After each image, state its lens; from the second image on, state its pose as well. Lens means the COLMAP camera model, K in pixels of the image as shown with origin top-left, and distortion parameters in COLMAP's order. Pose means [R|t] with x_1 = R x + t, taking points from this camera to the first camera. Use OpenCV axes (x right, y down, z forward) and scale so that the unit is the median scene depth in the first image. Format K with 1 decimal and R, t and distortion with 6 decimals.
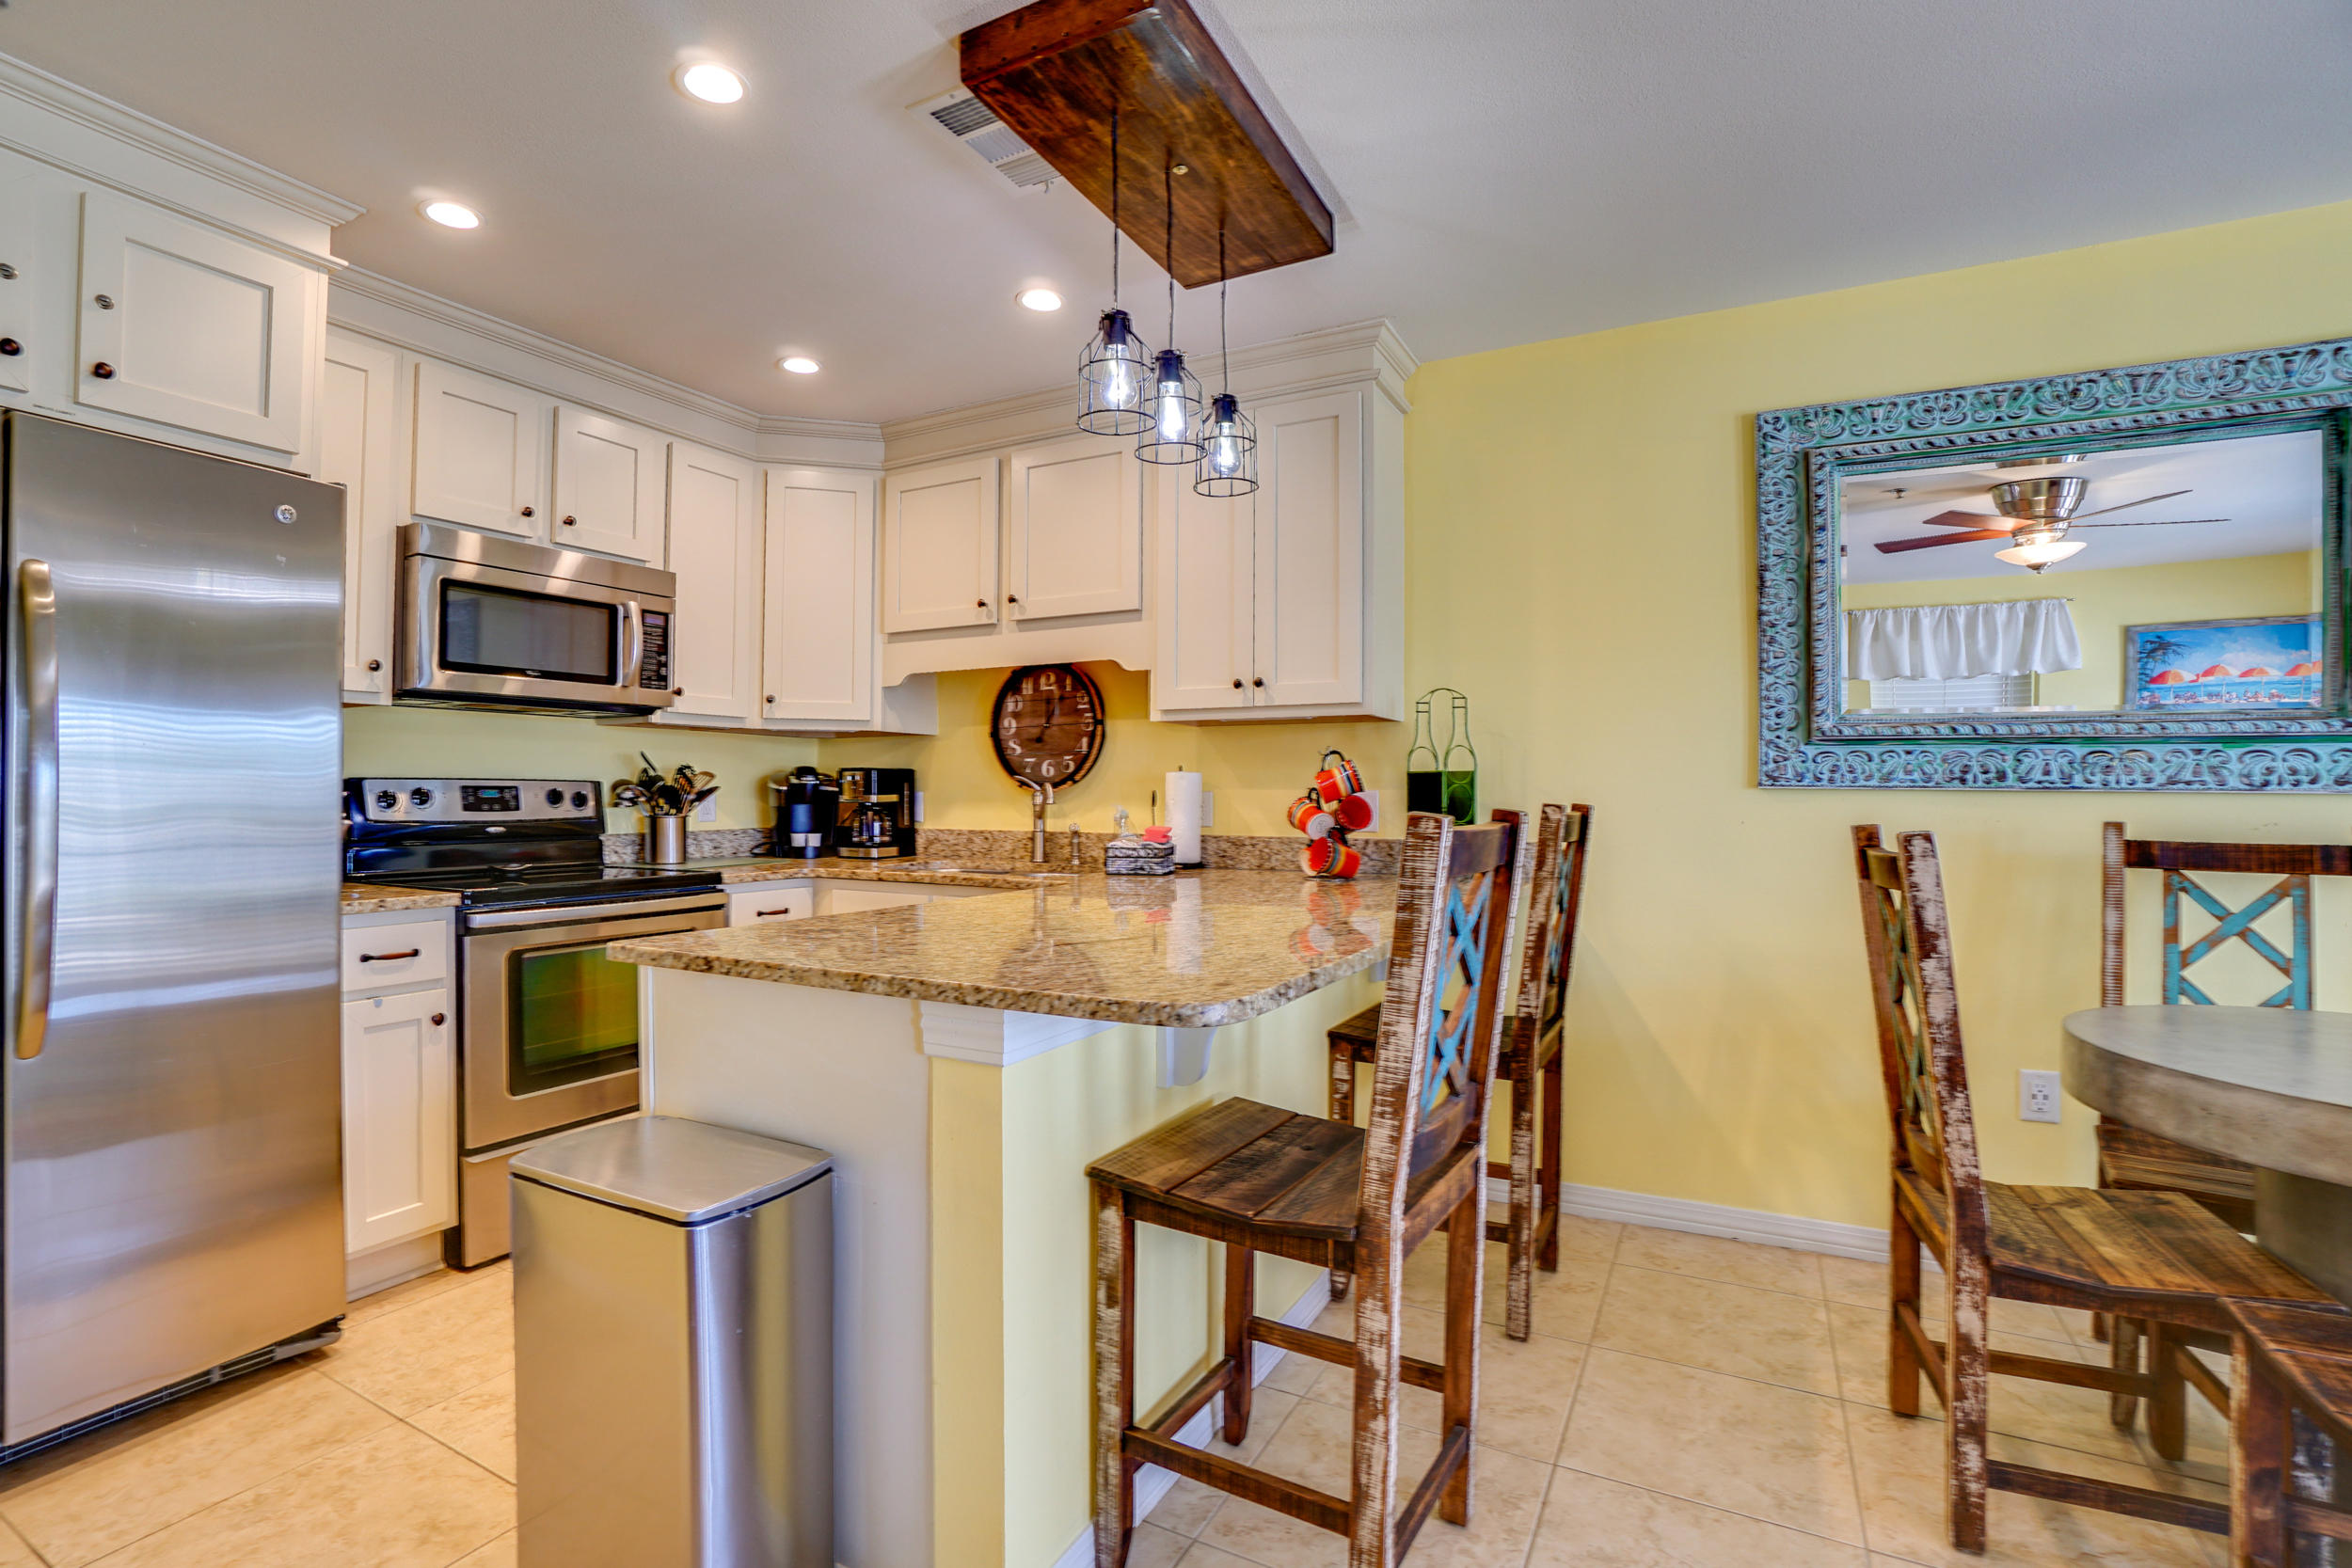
lens RADIAL K [[1094.1, 0, 1158.3], [0, 1094.1, 779.9], [0, 0, 1]] dist [-0.076574, 0.024723]
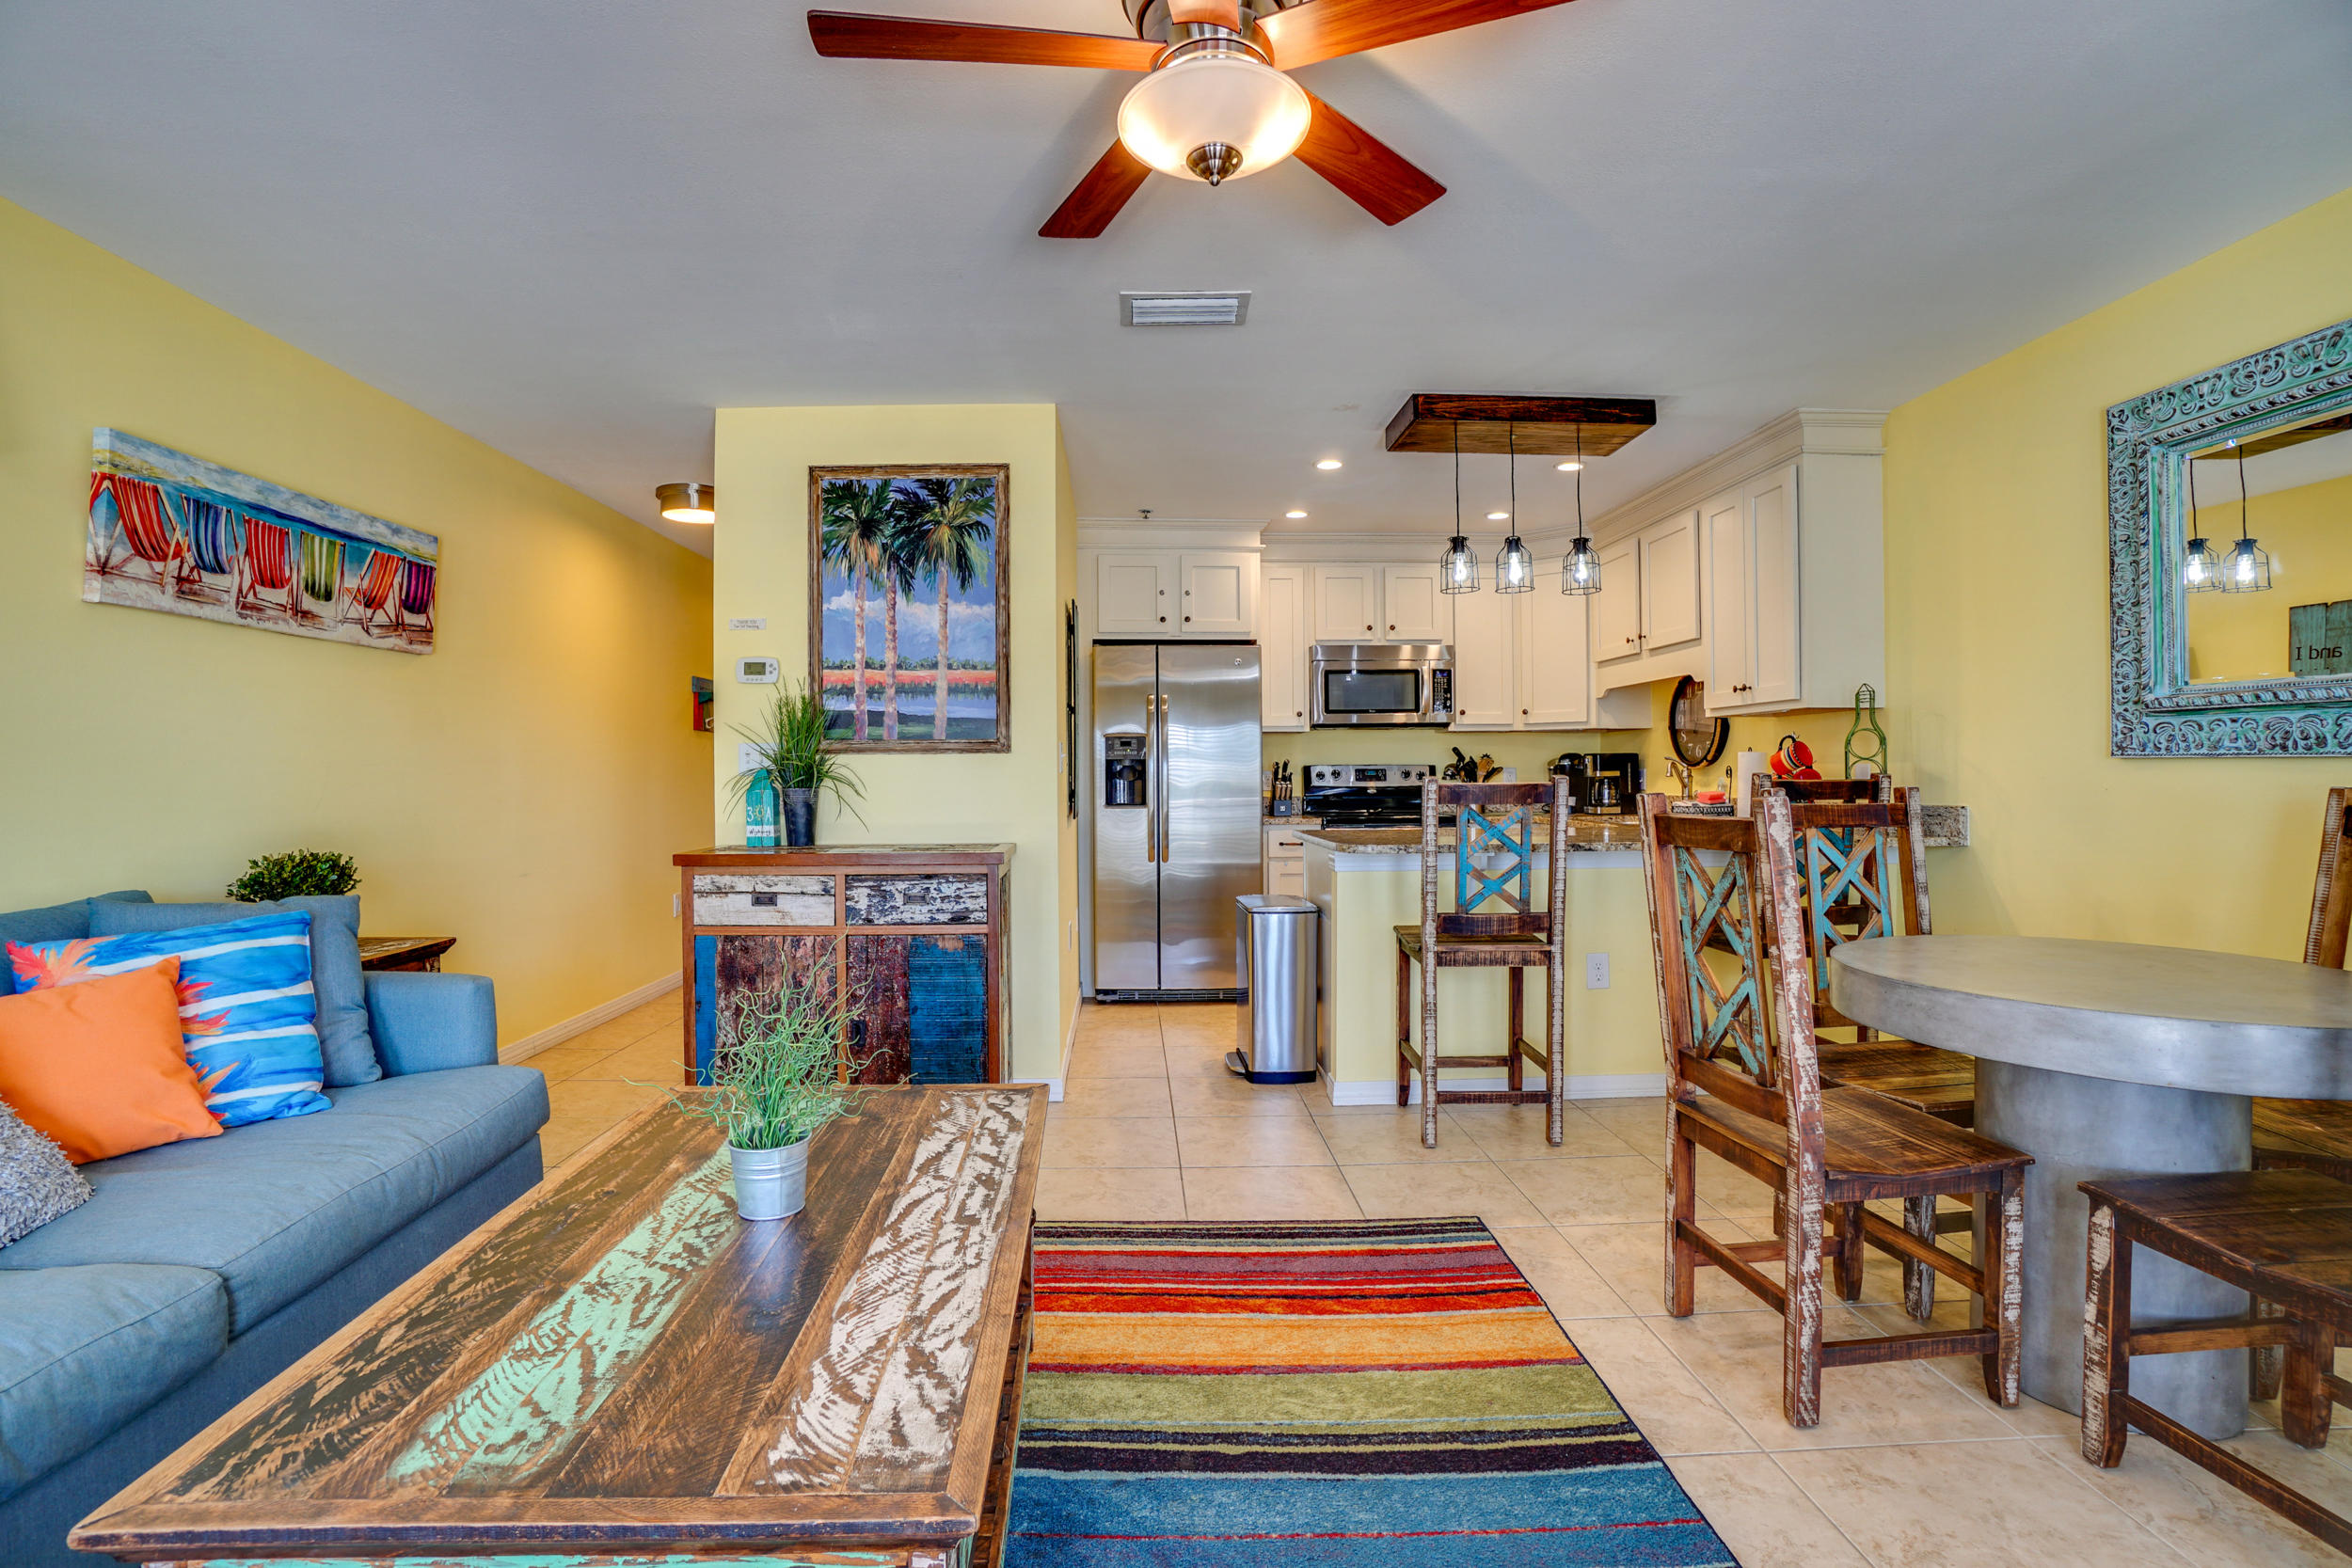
lens RADIAL K [[1070.3, 0, 1114.3], [0, 1070.3, 778.0], [0, 0, 1]] dist [-0.075060, 0.022263]
pose [[0.477496, -0.004150, -0.878624, 1.111715], [0.018742, 0.999809, 0.005464, 0.004136], [0.878434, -0.019077, 0.477483, -0.428275]]
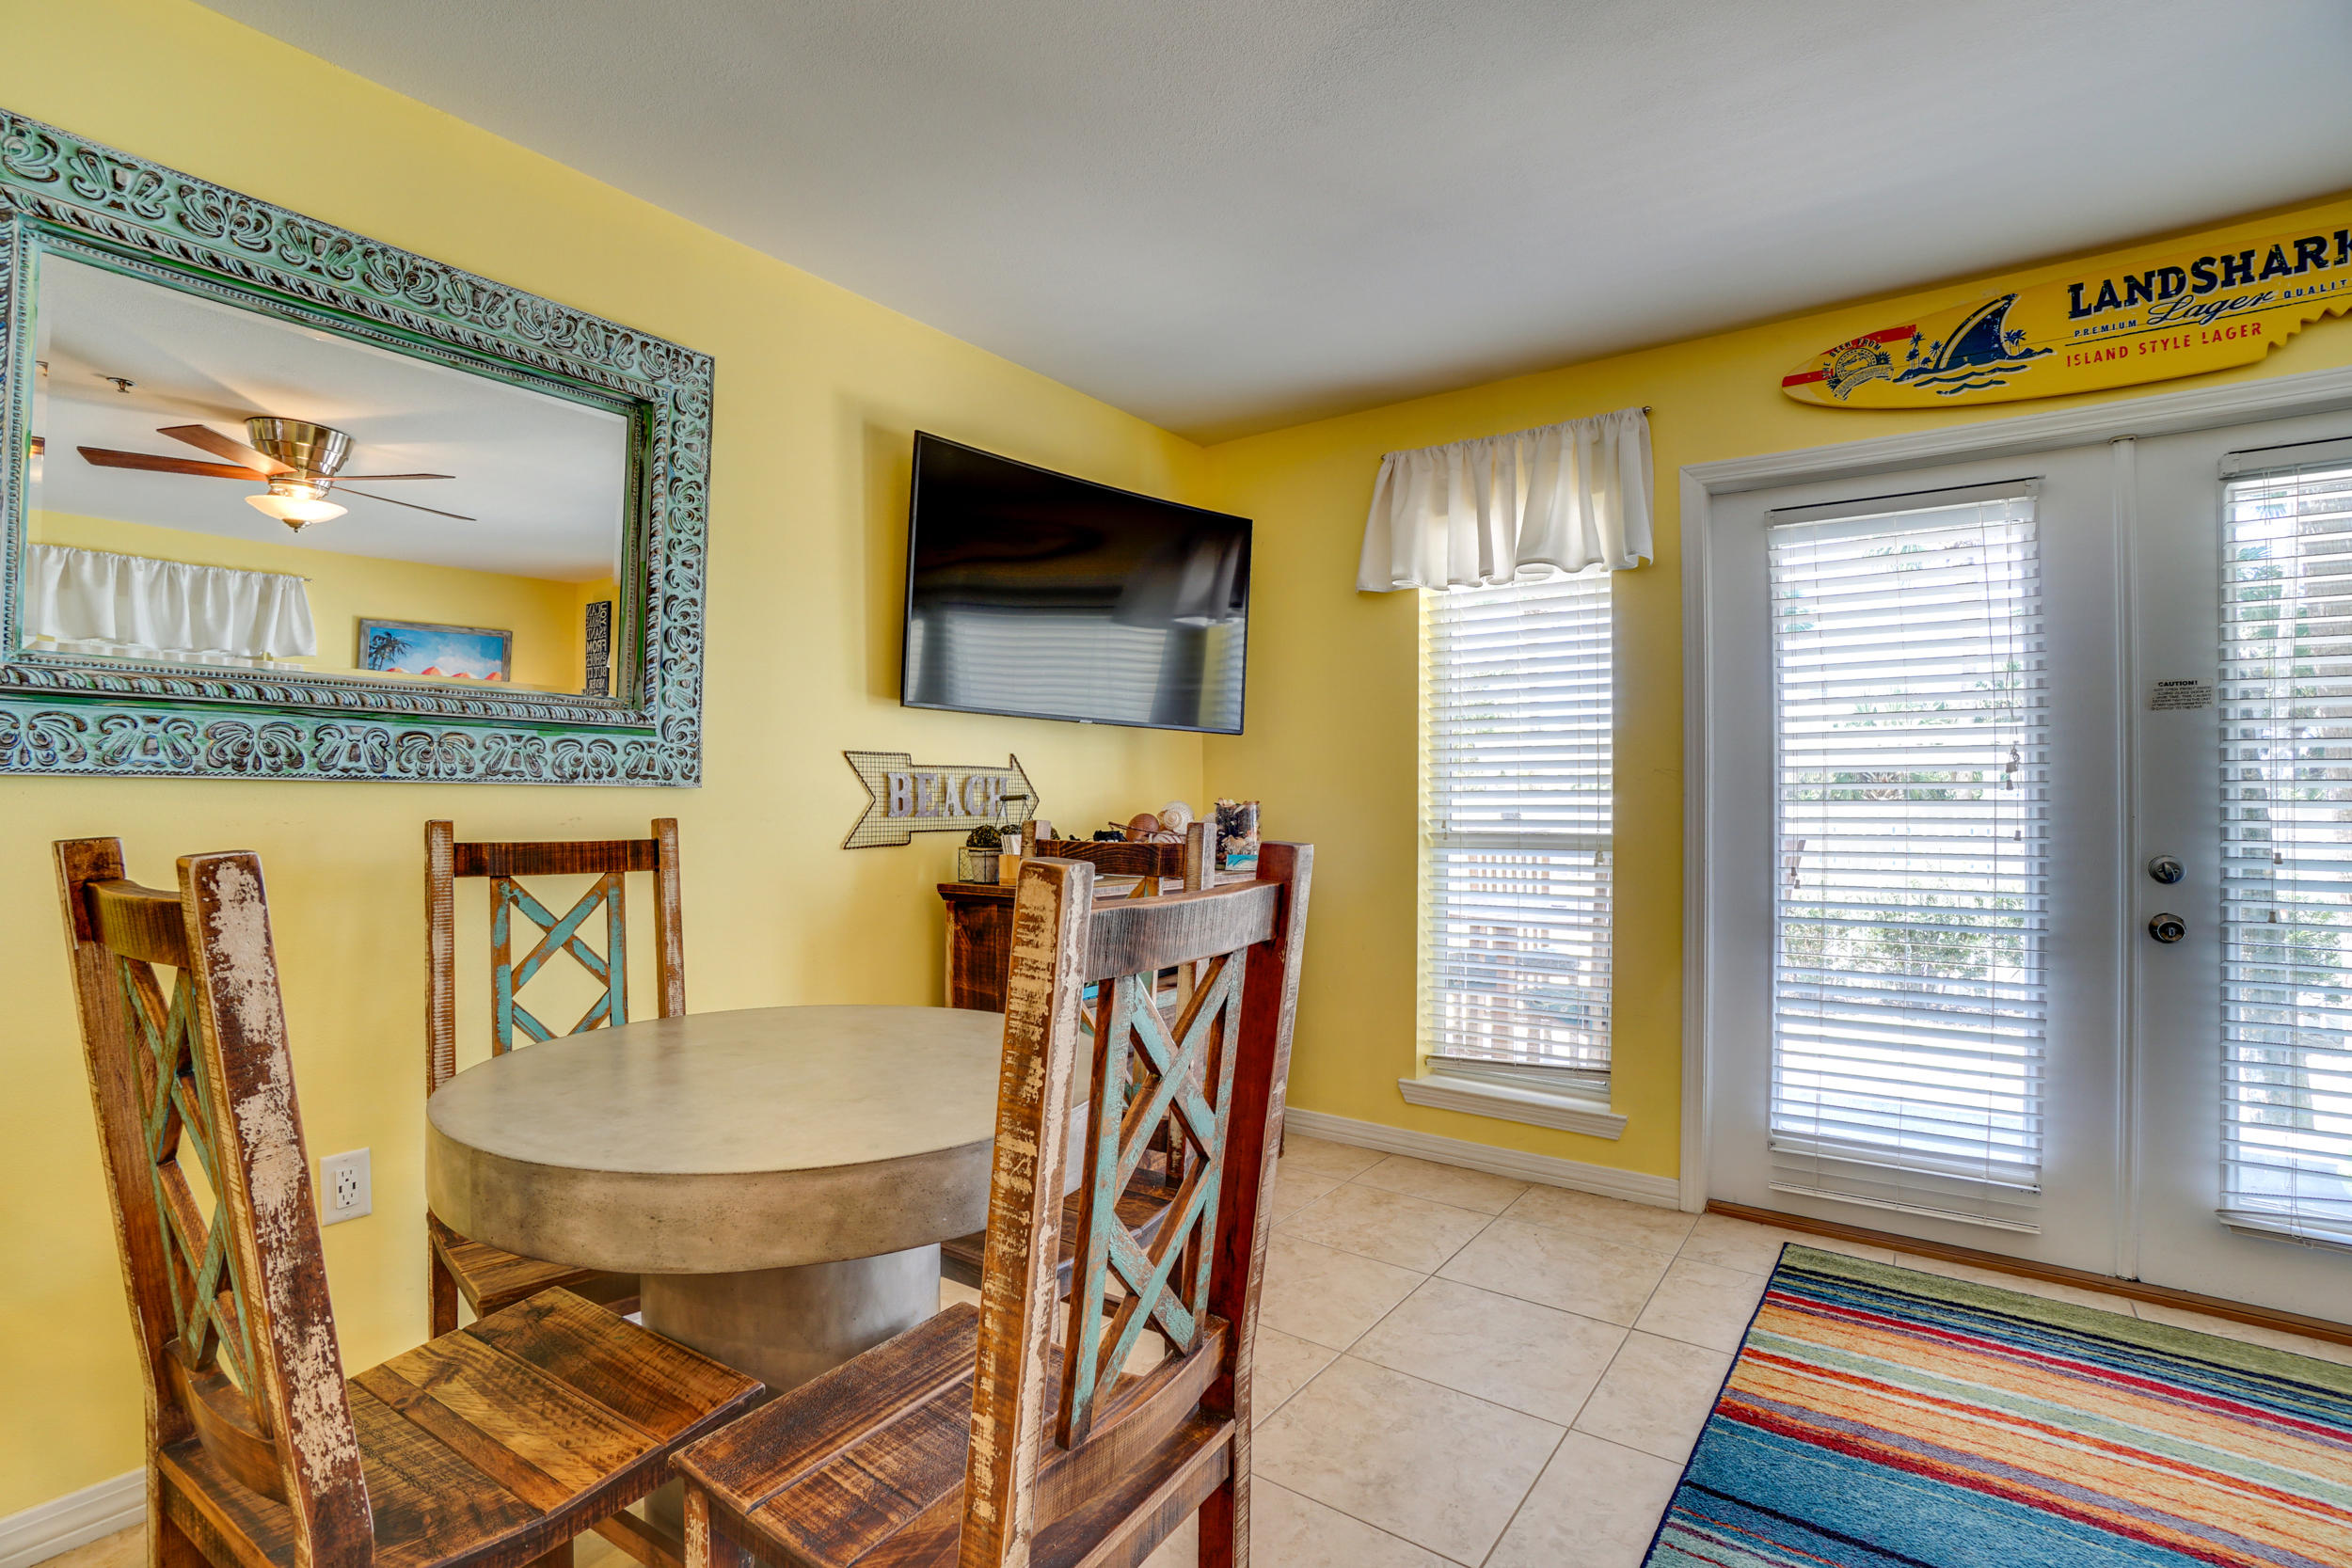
lens RADIAL K [[1073.4, 0, 1133.6], [0, 1073.4, 779.1], [0, 0, 1]] dist [-0.075449, 0.023666]
pose [[0.154547, 0.010977, 0.987924, 0.198184], [-0.015686, 0.999840, -0.008655, 0.006591], [-0.987861, -0.014159, 0.154694, 0.331126]]
